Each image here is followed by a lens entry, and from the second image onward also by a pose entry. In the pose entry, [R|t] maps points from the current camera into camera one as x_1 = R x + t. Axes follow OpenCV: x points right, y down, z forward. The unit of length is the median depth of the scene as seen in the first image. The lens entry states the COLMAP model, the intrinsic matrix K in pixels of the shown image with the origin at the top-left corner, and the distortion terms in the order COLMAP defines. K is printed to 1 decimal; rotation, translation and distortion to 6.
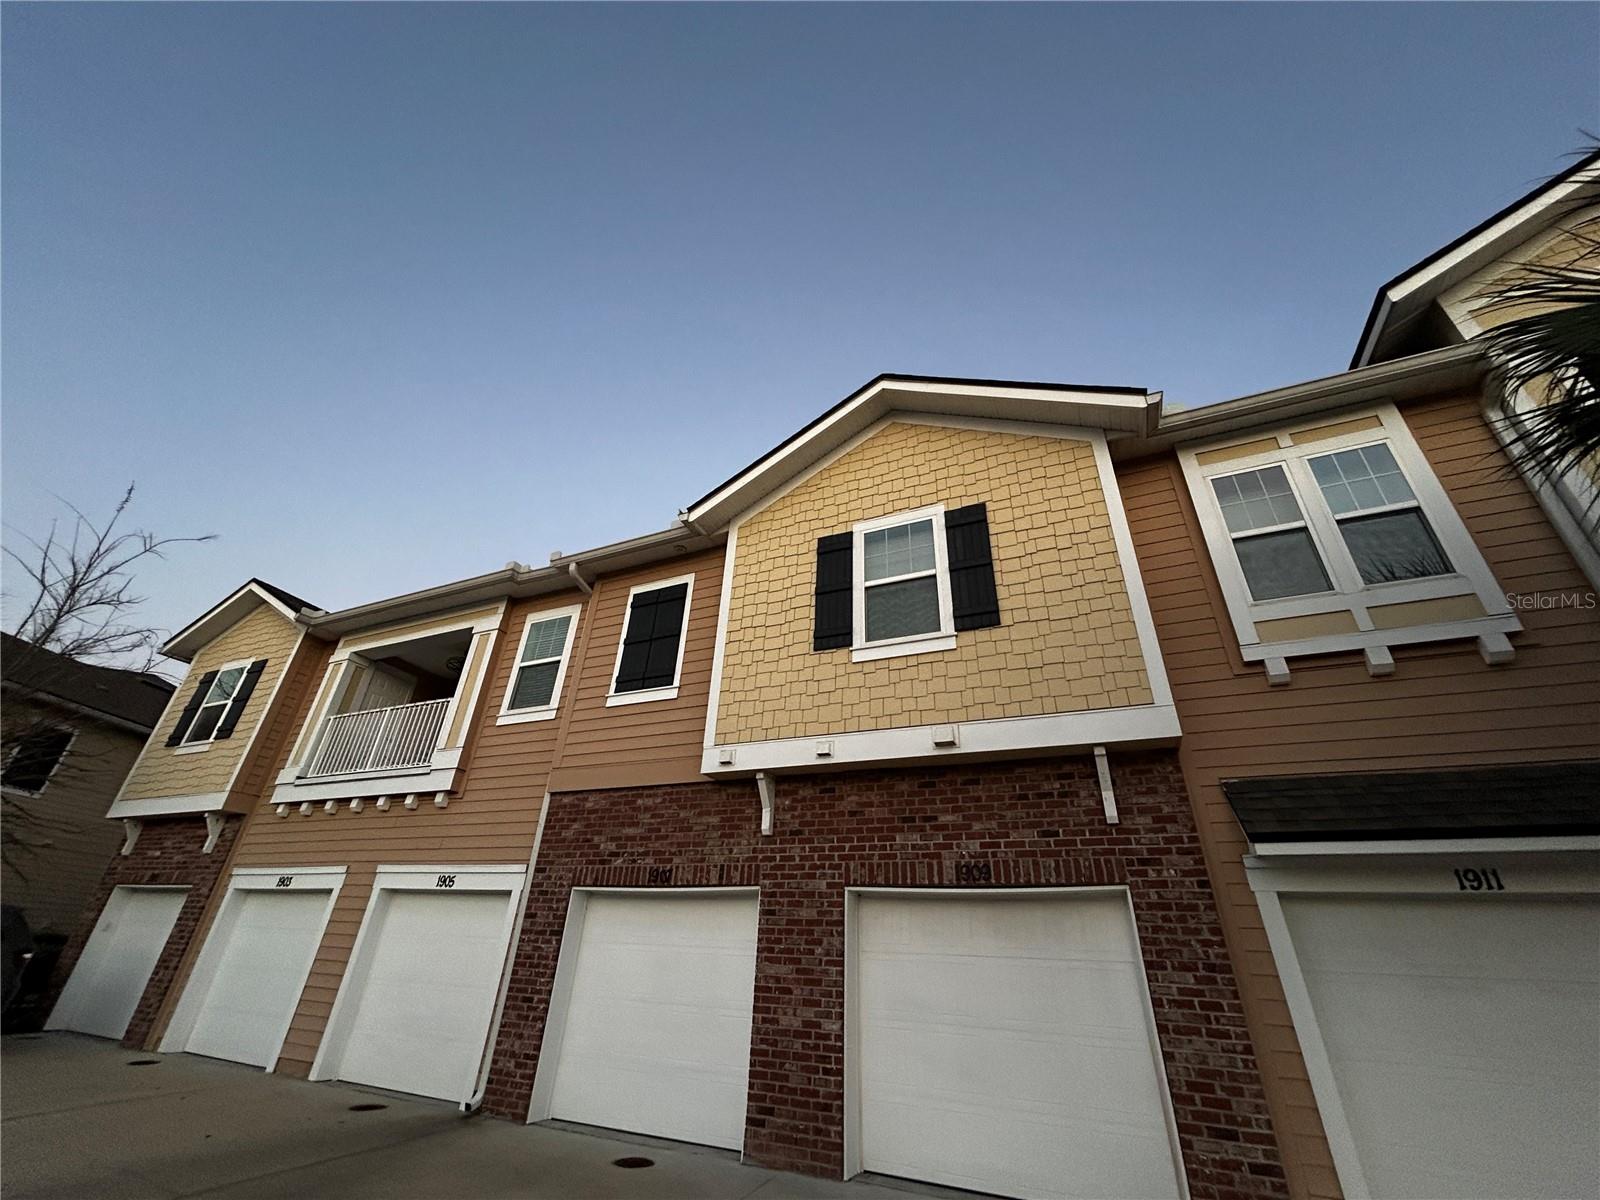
lens RADIAL K [[641.4, 0, 800.0], [0, 641.4, 600.0], [0, 0, 1]] dist [-0.000050, 0.000056]
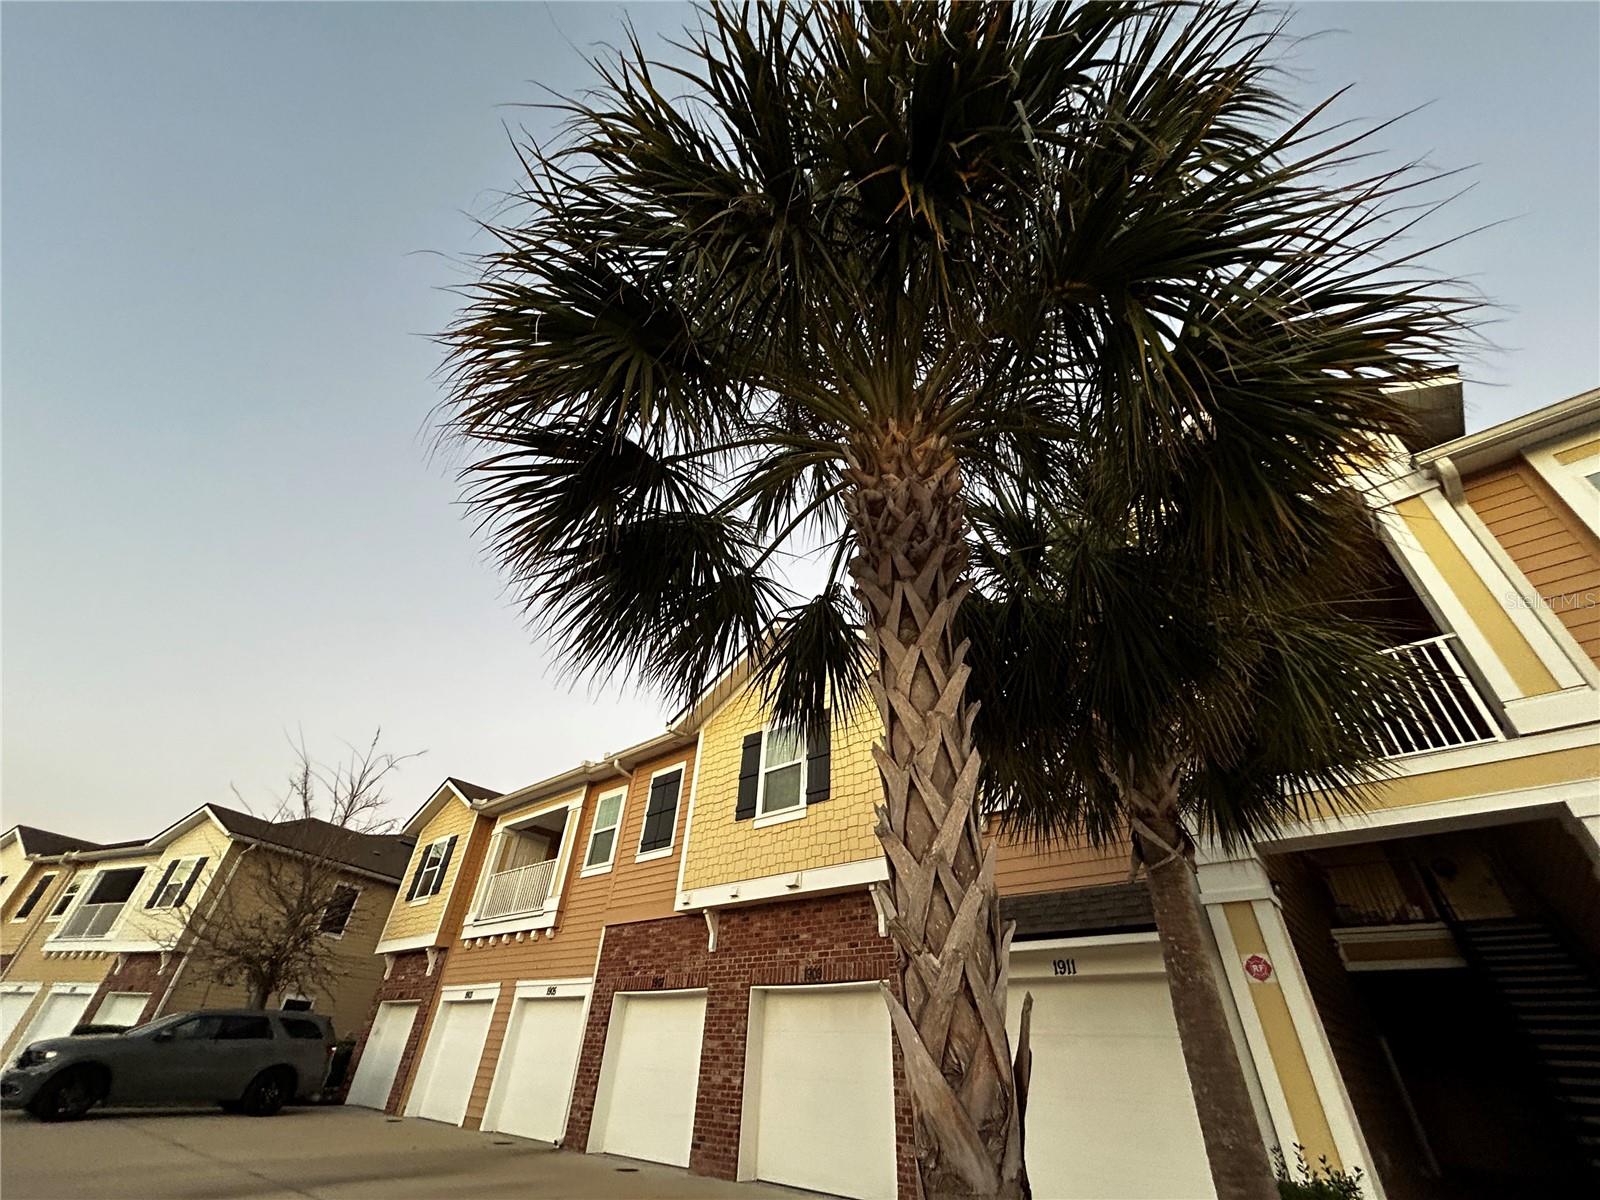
lens RADIAL K [[648.3, 0, 800.0], [0, 648.3, 600.0], [0, 0, 1]] dist [-0.019073, 0.015568]
pose [[0.956551, -0.172024, -0.235409, 0.614212], [0.140172, 0.979297, -0.146047, -0.186035], [0.255659, 0.106704, 0.960860, -0.476130]]
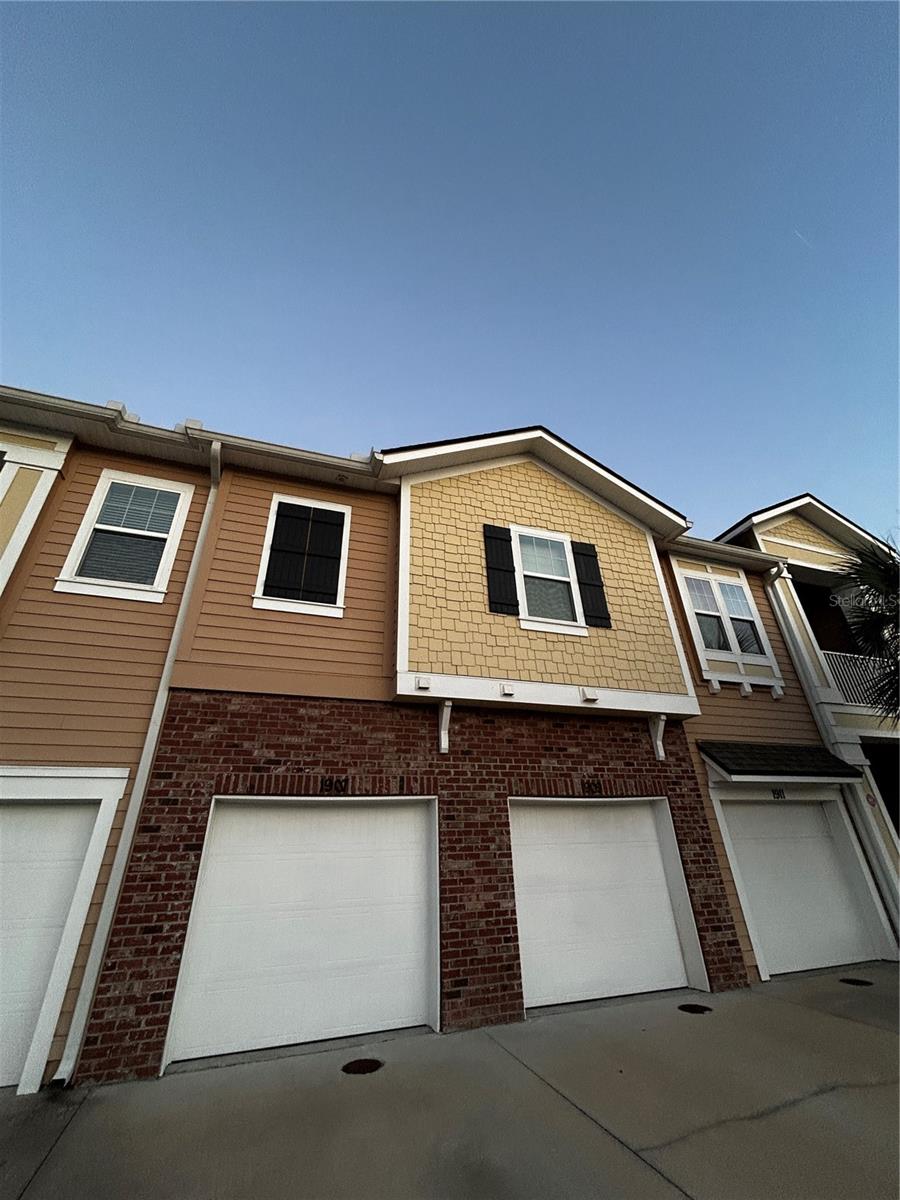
lens RADIAL K [[481.1, 0, 447.2], [0, 481.1, 594.8], [0, 0, 1]] dist [-0.000050, 0.000056]
pose [[0.728944, 0.265645, 0.630931, -0.647391], [-0.283170, 0.956102, -0.075395, 0.143633], [-0.623262, -0.123702, 0.772167, 0.326580]]
